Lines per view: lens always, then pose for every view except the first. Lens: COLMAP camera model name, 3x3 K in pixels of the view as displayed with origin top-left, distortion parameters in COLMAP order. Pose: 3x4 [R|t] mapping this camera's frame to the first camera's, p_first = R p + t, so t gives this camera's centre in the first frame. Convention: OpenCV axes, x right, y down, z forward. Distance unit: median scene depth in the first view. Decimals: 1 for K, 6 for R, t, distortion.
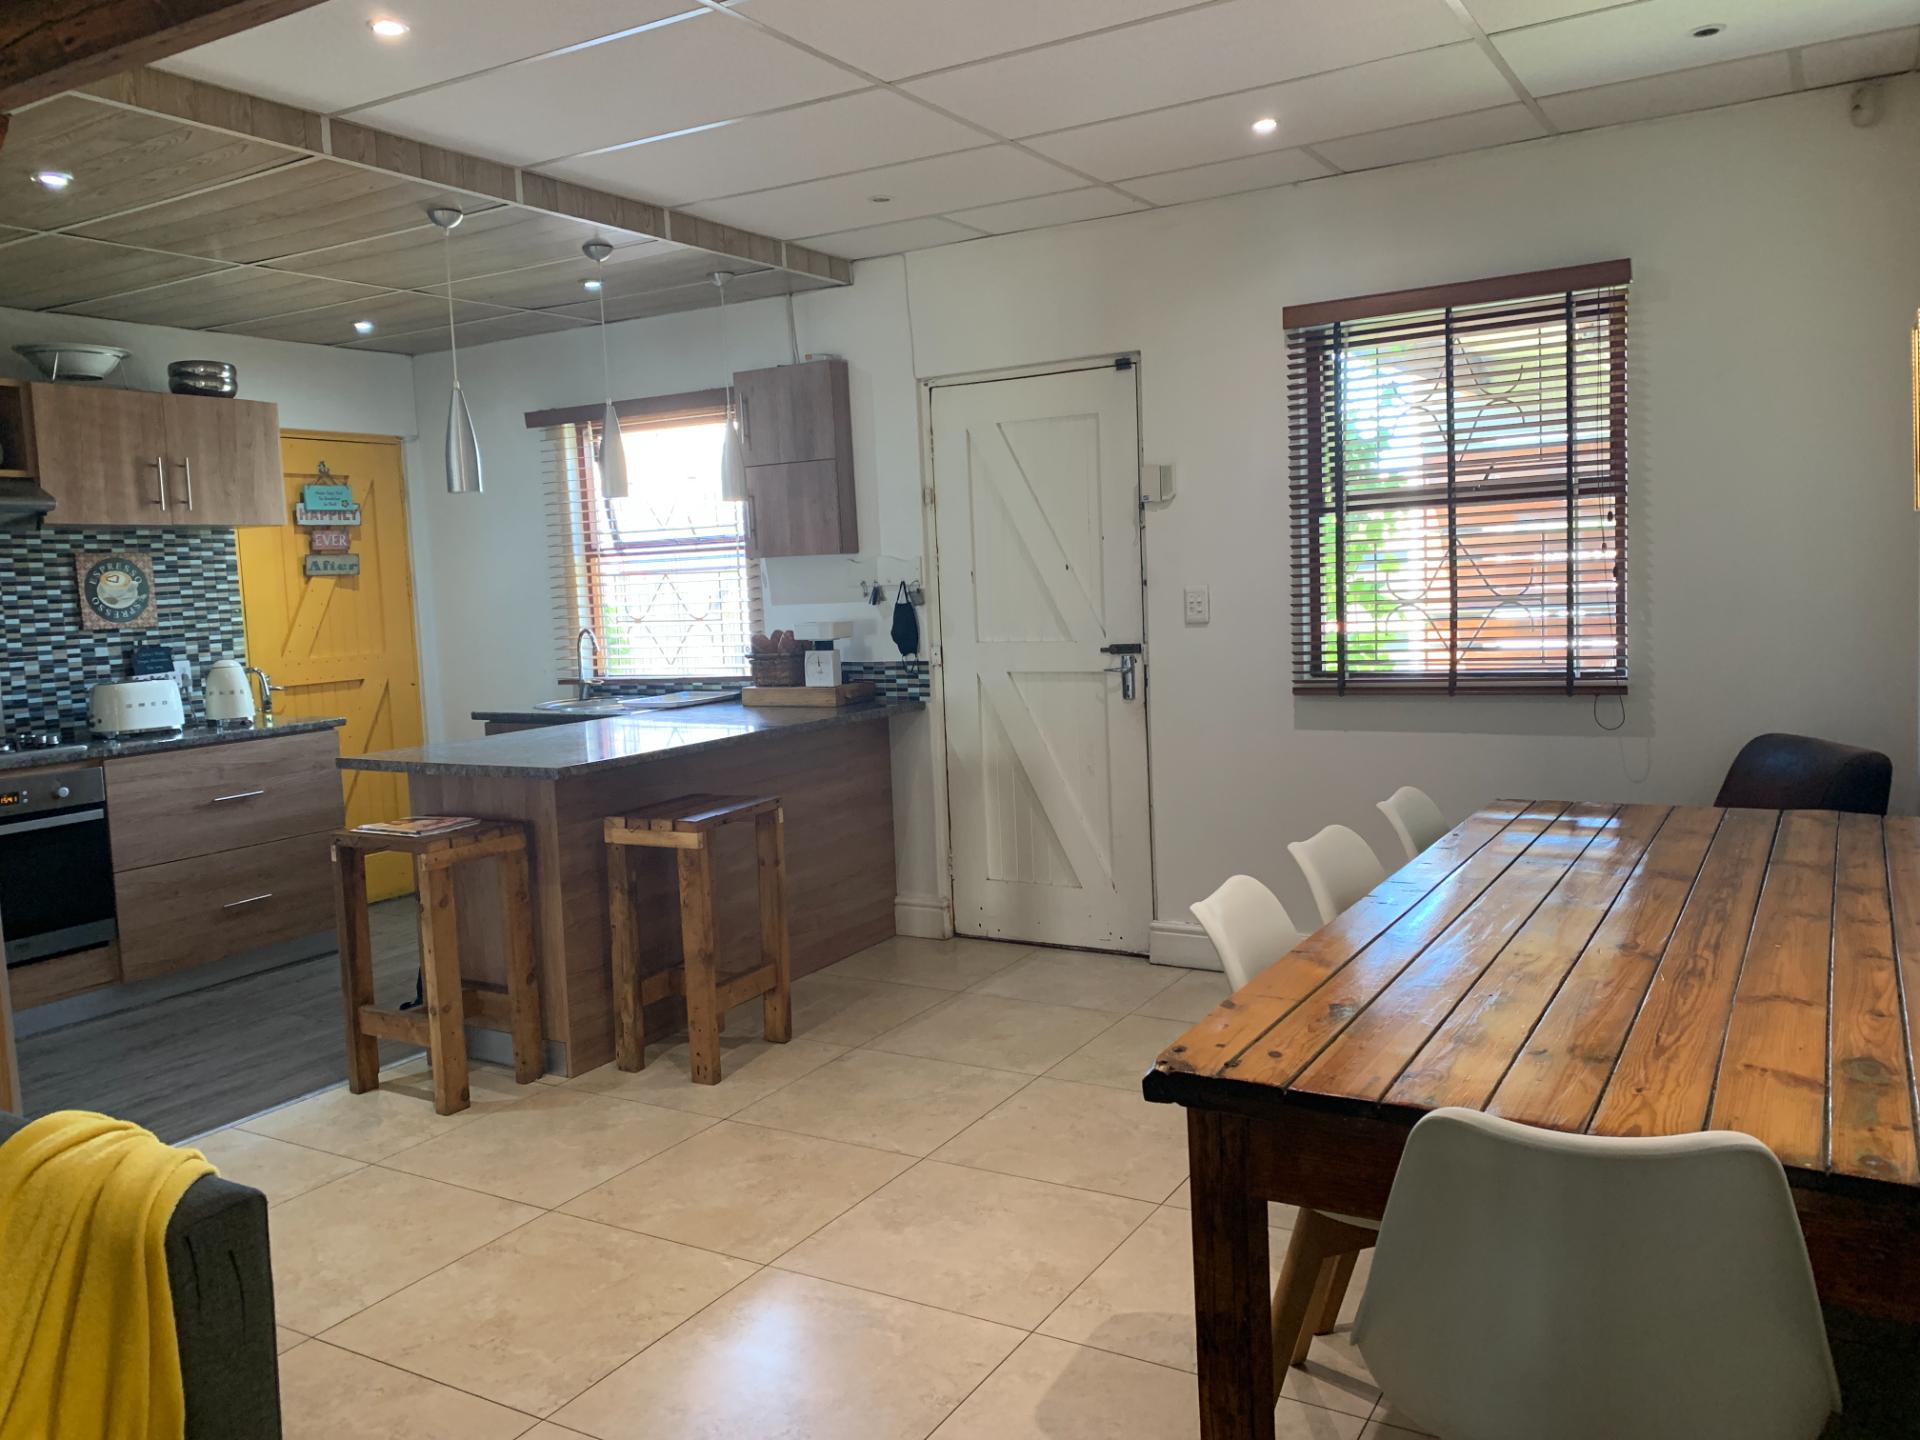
lens RADIAL K [[1464.0, 0, 942.6], [0, 1464.0, 707.4], [0, 0, 1]] dist [0.060151, -0.077071]
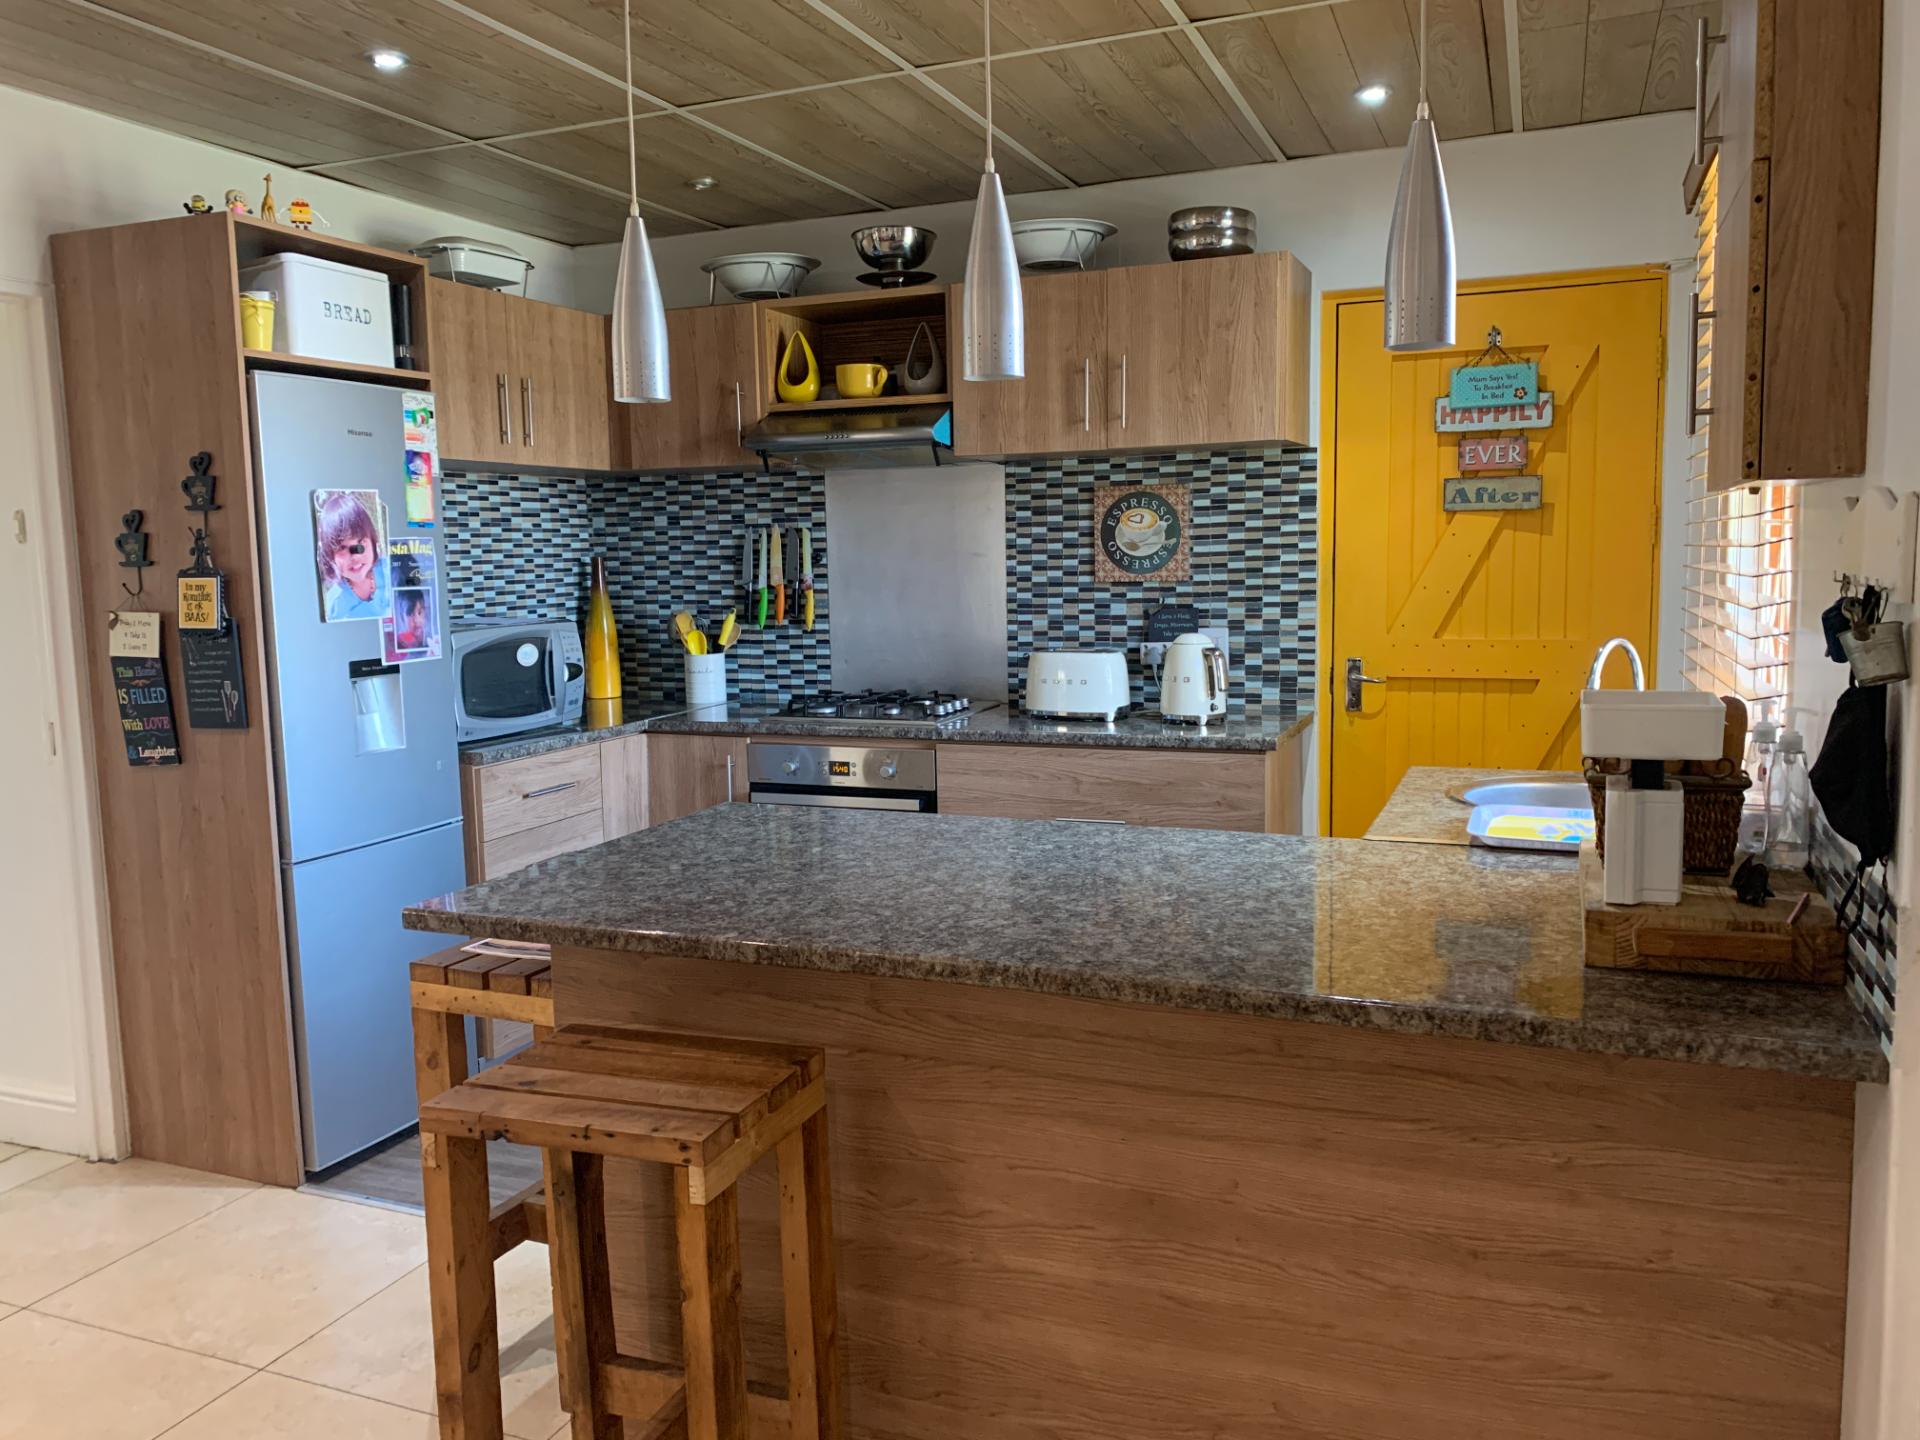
lens RADIAL K [[1464.0, 0, 946.5], [0, 1464.0, 720.8], [0, 0, 1]] dist [0.060151, -0.077071]
pose [[0.151501, 0.157120, -0.975890, 0.212273], [-0.077621, 0.986128, 0.146718, -0.089227], [0.985405, 0.053521, 0.161595, 0.796710]]
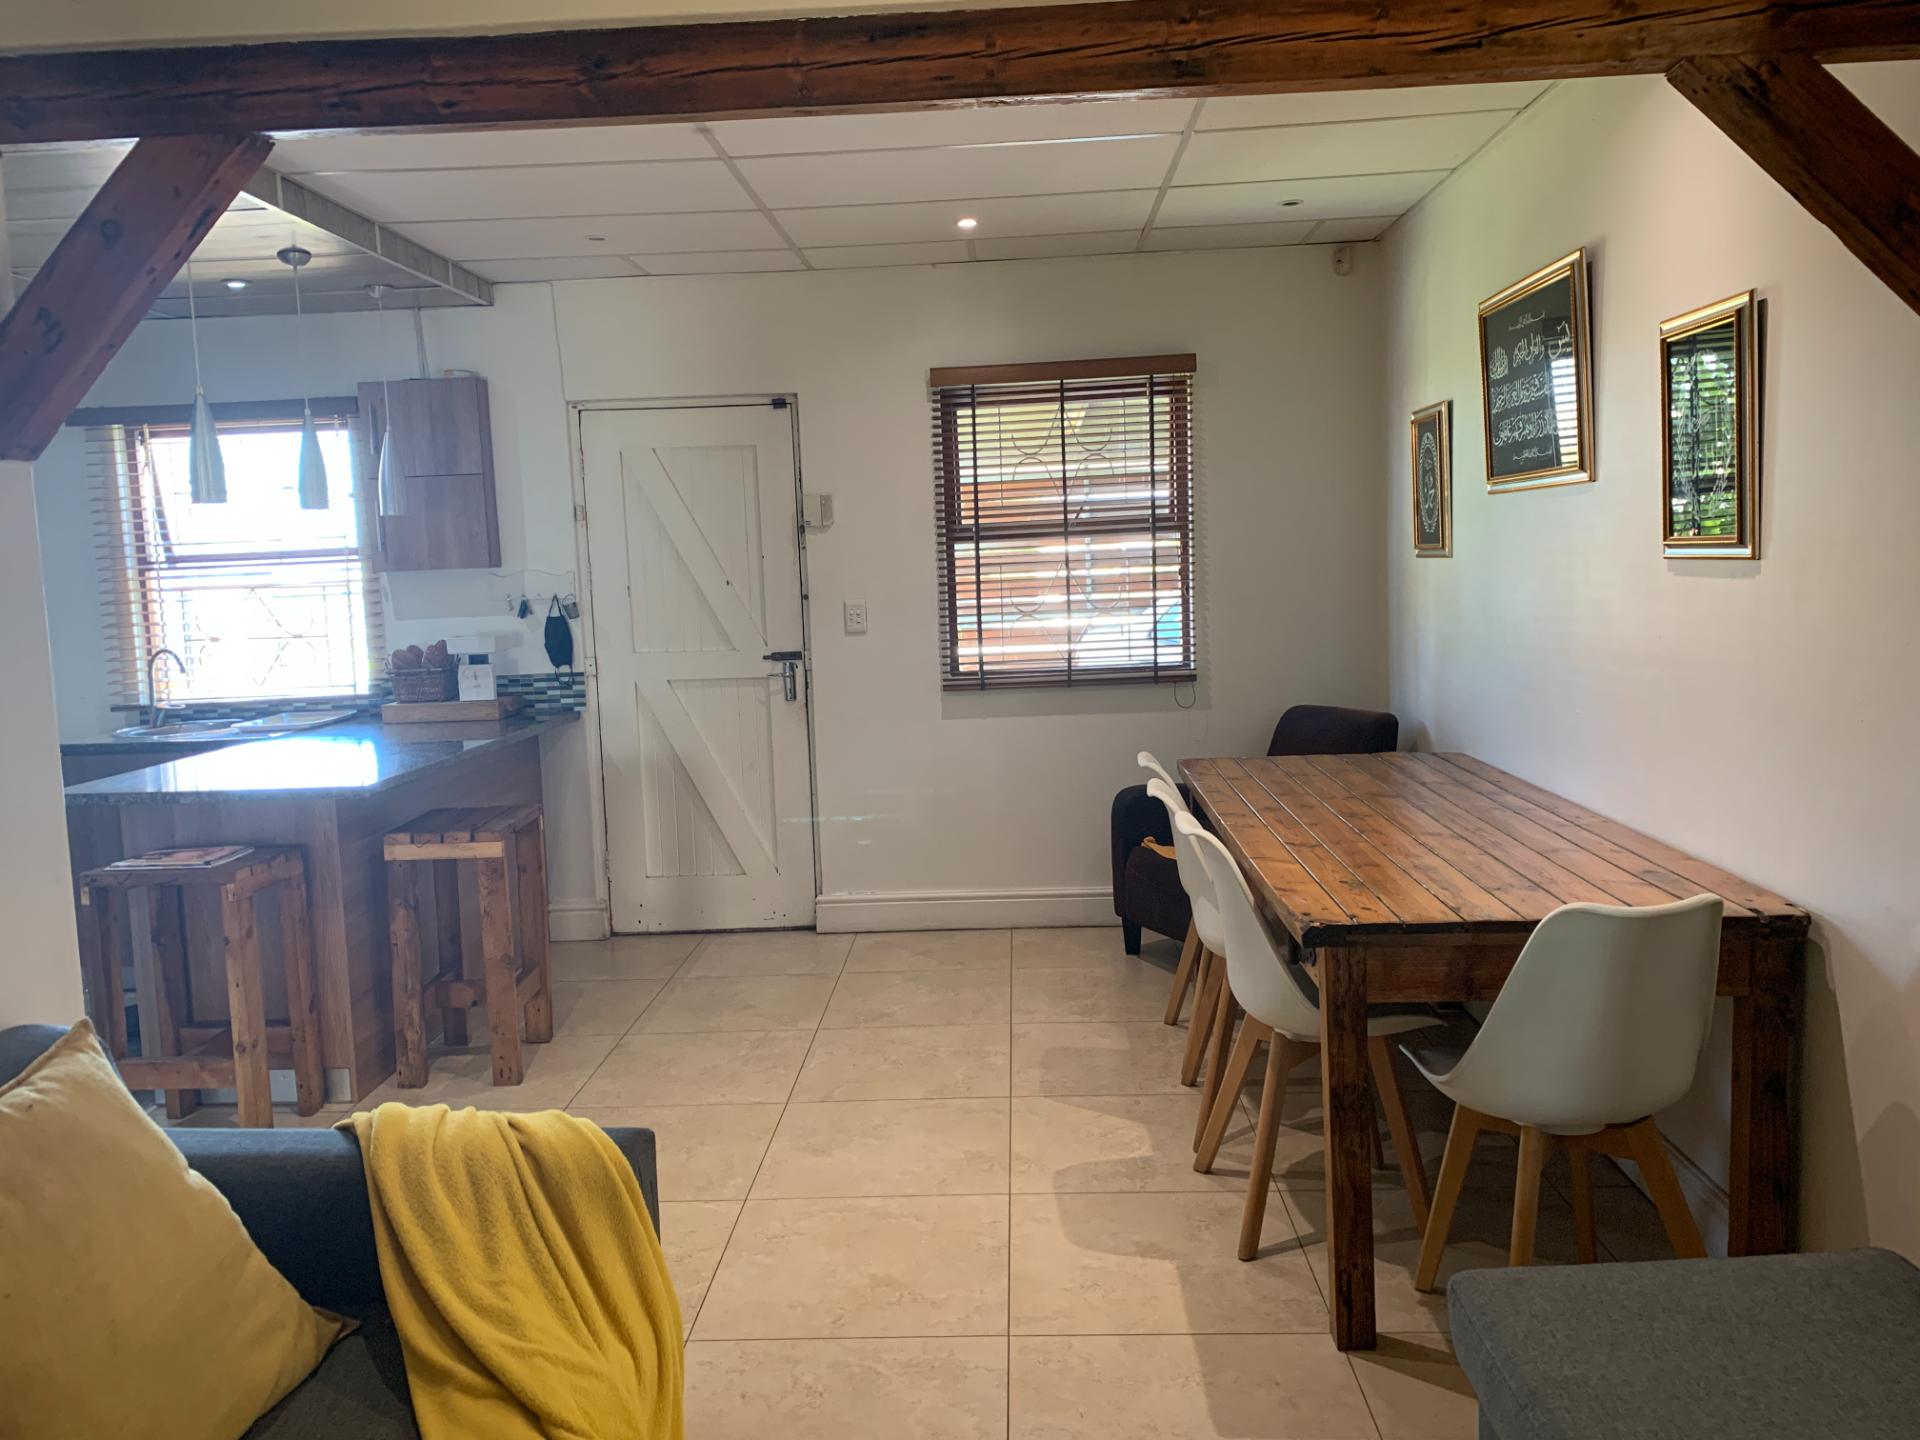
lens RADIAL K [[1464.0, 0, 940.6], [0, 1464.0, 694.6], [0, 0, 1]] dist [0.060151, -0.077071]
pose [[0.882482, -0.034010, 0.469115, -0.278302], [0.042739, 0.999054, -0.007969, 0.003401], [-0.468401, 0.027082, 0.883101, -0.043366]]
